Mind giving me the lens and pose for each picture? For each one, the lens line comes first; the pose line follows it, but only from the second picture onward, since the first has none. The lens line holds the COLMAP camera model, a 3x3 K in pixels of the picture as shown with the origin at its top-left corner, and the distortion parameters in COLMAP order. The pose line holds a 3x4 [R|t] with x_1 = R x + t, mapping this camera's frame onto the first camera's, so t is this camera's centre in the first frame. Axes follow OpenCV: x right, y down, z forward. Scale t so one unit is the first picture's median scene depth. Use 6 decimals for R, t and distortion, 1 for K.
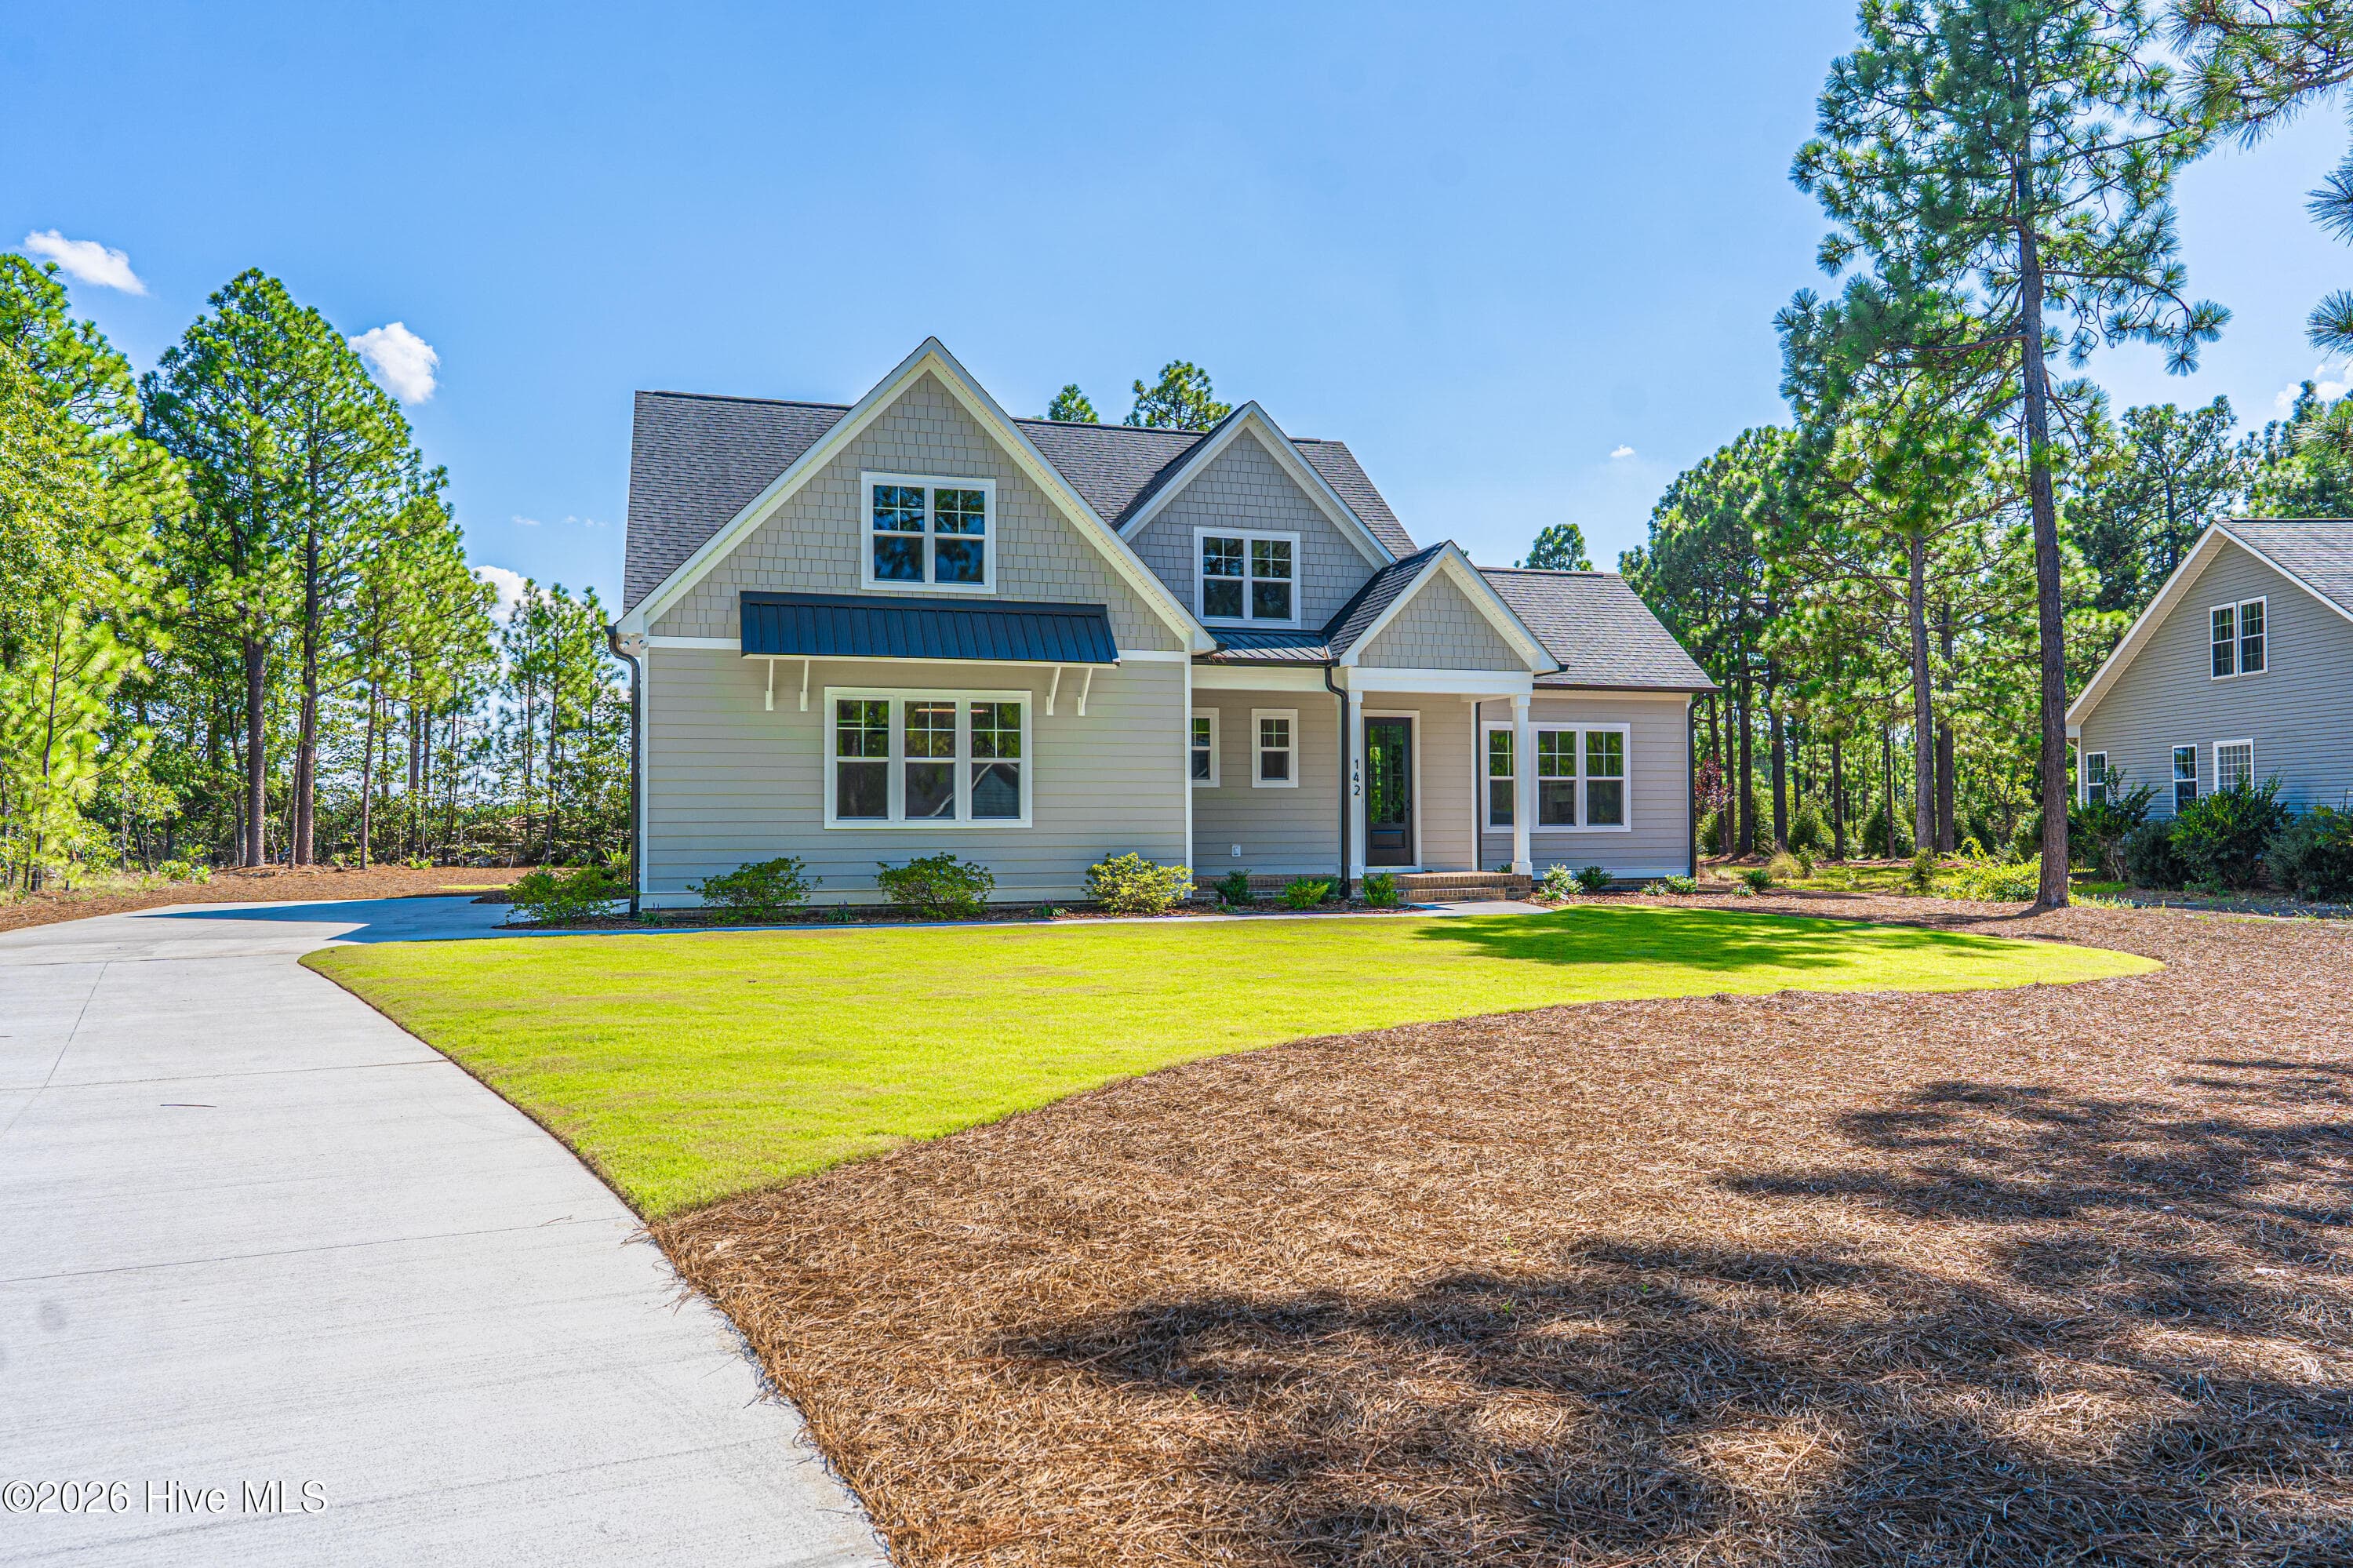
lens RADIAL K [[1536.1, 0, 1158.1], [0, 1536.1, 806.8], [0, 0, 1]] dist [-0.002421, 0.001327]
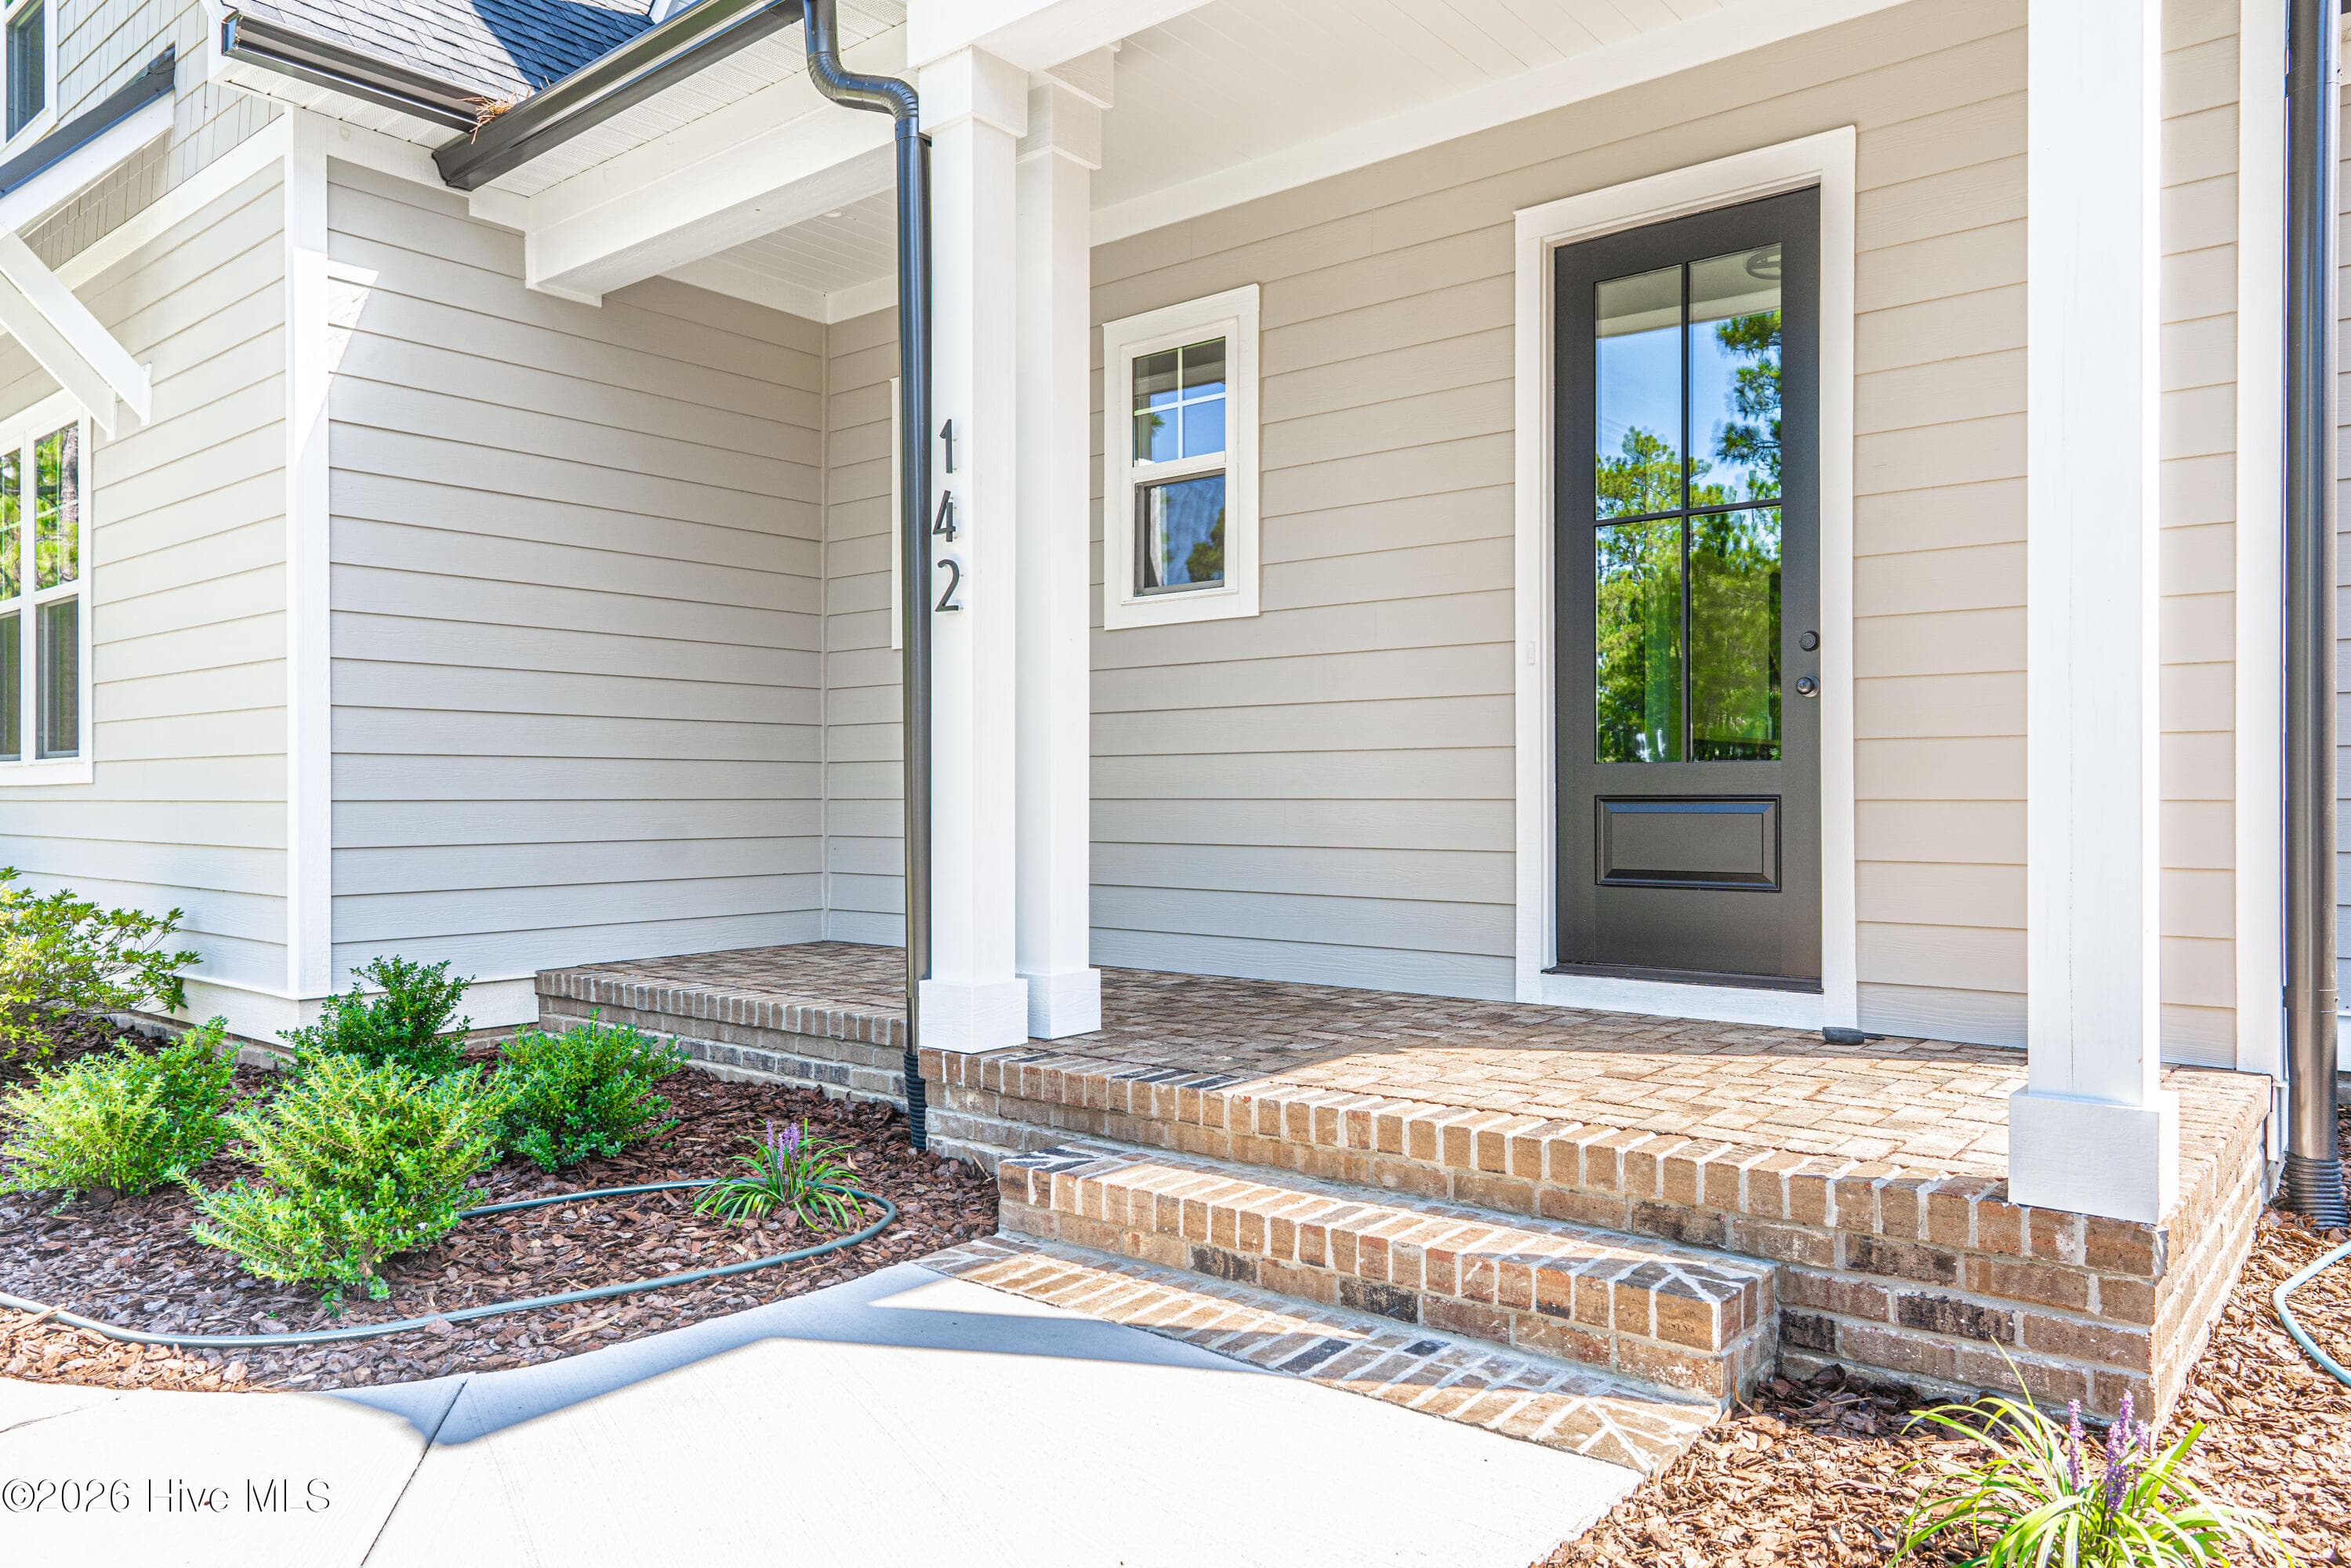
lens RADIAL K [[1554.3, 0, 1161.8], [0, 1554.3, 809.1], [0, 0, 1]] dist [-0.006254, 0.002197]
pose [[0.555282, 0.015414, -0.831519, 0.280512], [0.007557, 0.999693, 0.023577, 0.011652], [0.831627, -0.019376, 0.554996, 0.842408]]
